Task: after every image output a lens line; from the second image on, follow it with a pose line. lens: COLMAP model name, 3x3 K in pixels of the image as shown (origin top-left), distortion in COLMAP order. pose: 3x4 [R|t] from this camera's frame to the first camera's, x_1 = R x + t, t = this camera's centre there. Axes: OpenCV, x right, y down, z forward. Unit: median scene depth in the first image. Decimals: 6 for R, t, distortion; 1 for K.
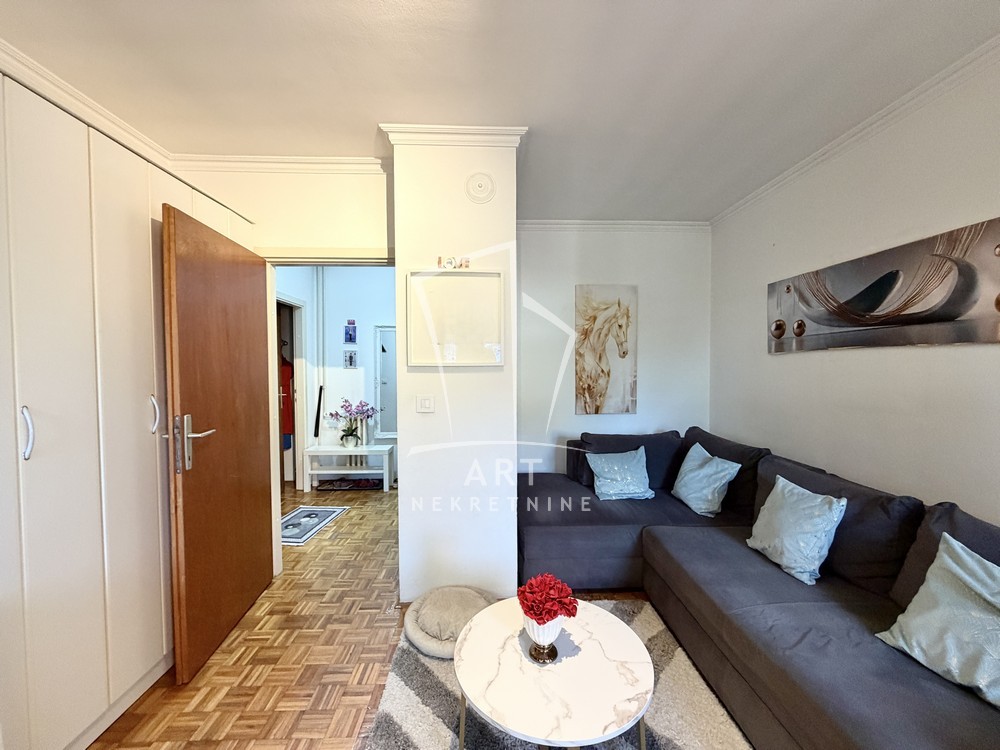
lens RADIAL K [[398.5, 0, 495.5], [0, 398.5, 376.7], [0, 0, 1]] dist [0.000496, -0.000099]
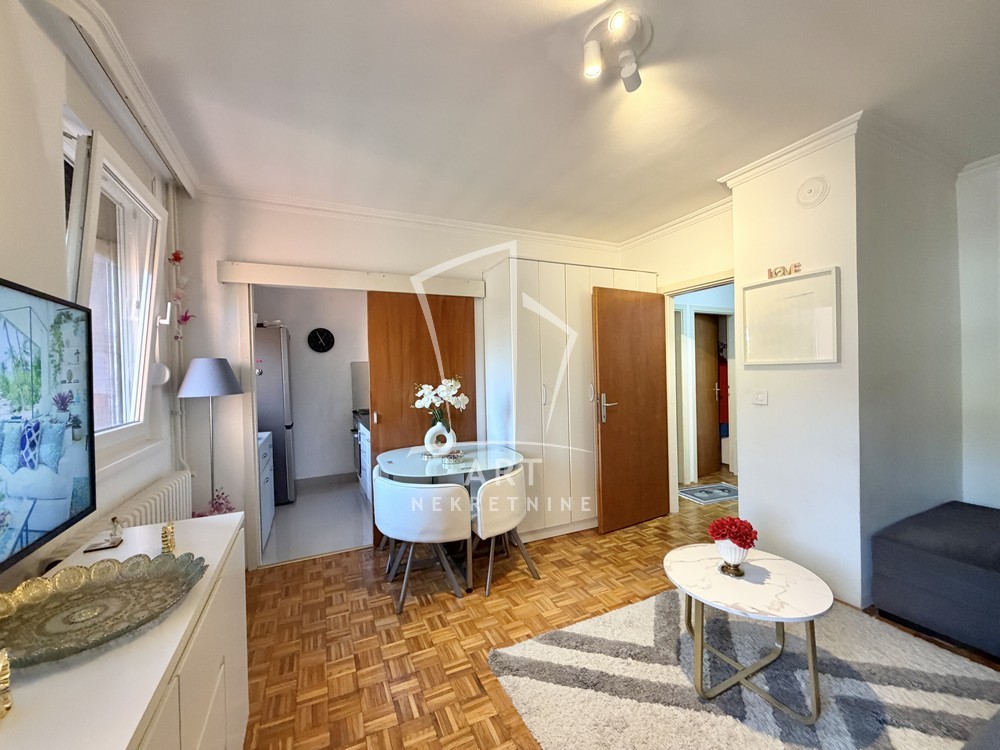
lens RADIAL K [[398.5, 0, 495.5], [0, 398.5, 376.7], [0, 0, 1]] dist [0.000496, -0.000099]
pose [[0.391217, 0.005274, -0.920283, 0.597570], [-0.003370, 0.999985, 0.004298, 0.006689], [0.920292, 0.001420, 0.391229, -0.169048]]
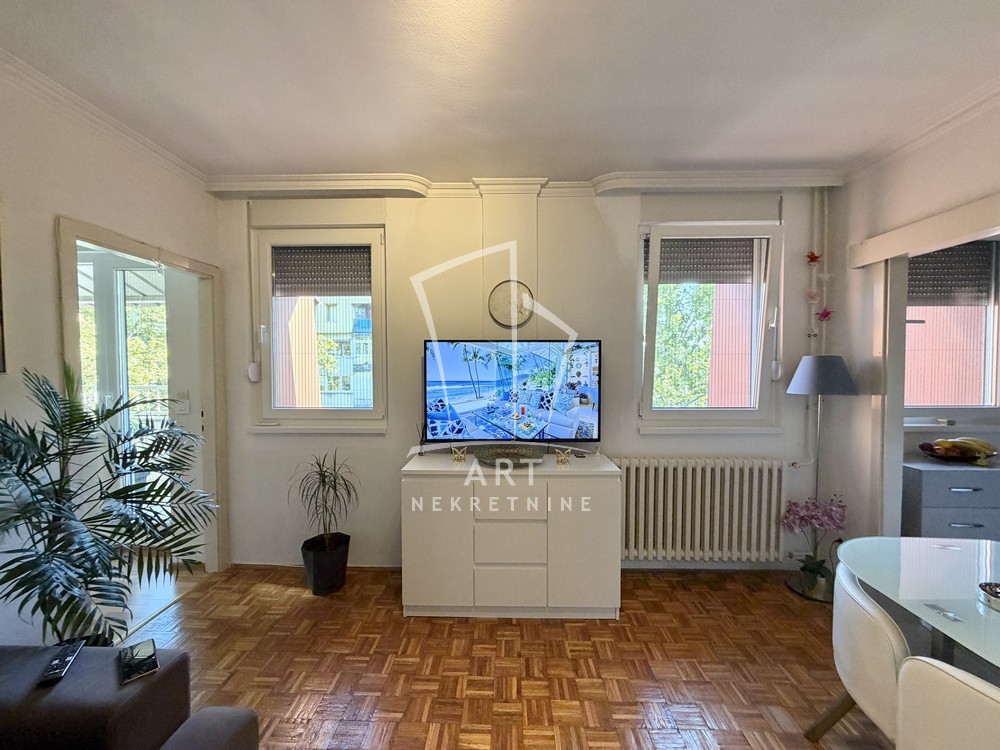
lens RADIAL K [[398.5, 0, 495.5], [0, 398.5, 376.7], [0, 0, 1]] dist [0.000496, -0.000099]
pose [[-0.998132, 0.006697, 0.060720, 0.062781], [0.010222, 0.998268, 0.057936, -0.052171], [-0.060227, 0.058448, -0.996472, 0.683822]]
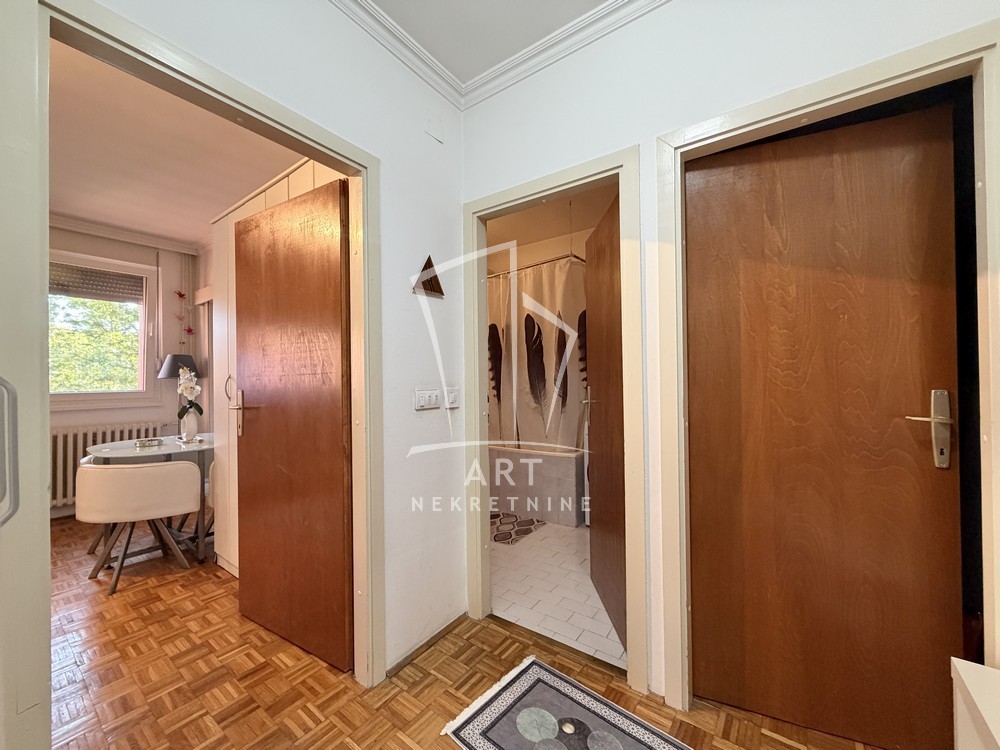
lens RADIAL K [[395.9, 0, 500.0], [0, 395.9, 375.0], [0, 0, 1]] dist [-0.002344, -0.000337]
pose [[-0.612382, 0.008339, -0.790518, -0.240976], [-0.003674, 0.999904, 0.013394, 0.023597], [0.790553, 0.011106, -0.612292, 1.797399]]
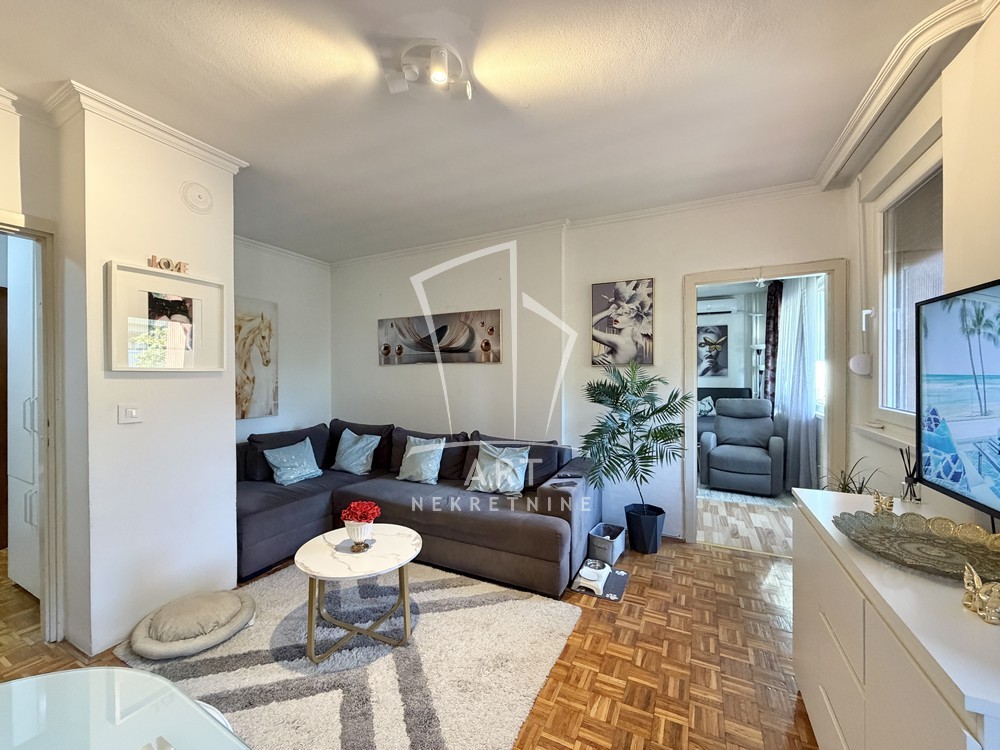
lens RADIAL K [[398.5, 0, 495.5], [0, 398.5, 376.7], [0, 0, 1]] dist [0.000496, -0.000099]
pose [[0.477742, -0.004218, 0.878490, -0.574879], [0.026467, 0.999604, -0.009594, 0.016260], [-0.878101, 0.027834, 0.477664, -0.150137]]
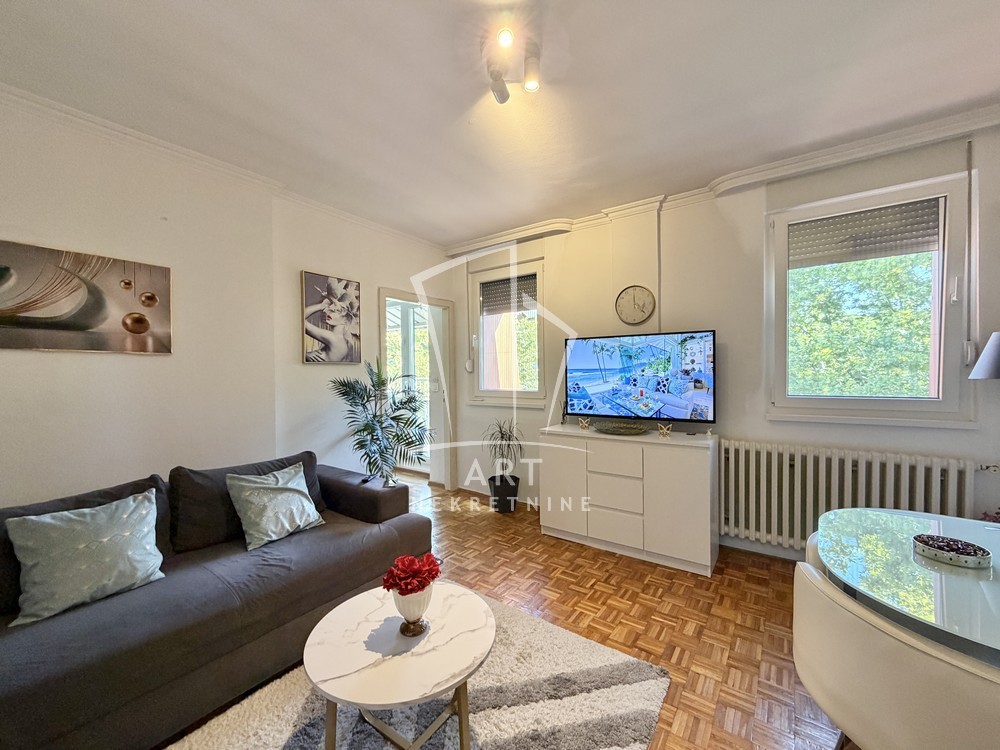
lens RADIAL K [[398.5, 0, 495.5], [0, 398.5, 376.7], [0, 0, 1]] dist [0.000496, -0.000099]
pose [[-0.787815, 0.008528, 0.615854, -0.399938], [0.034159, 0.998970, 0.029864, -0.001911], [-0.614965, 0.044564, -0.787294, 0.935558]]
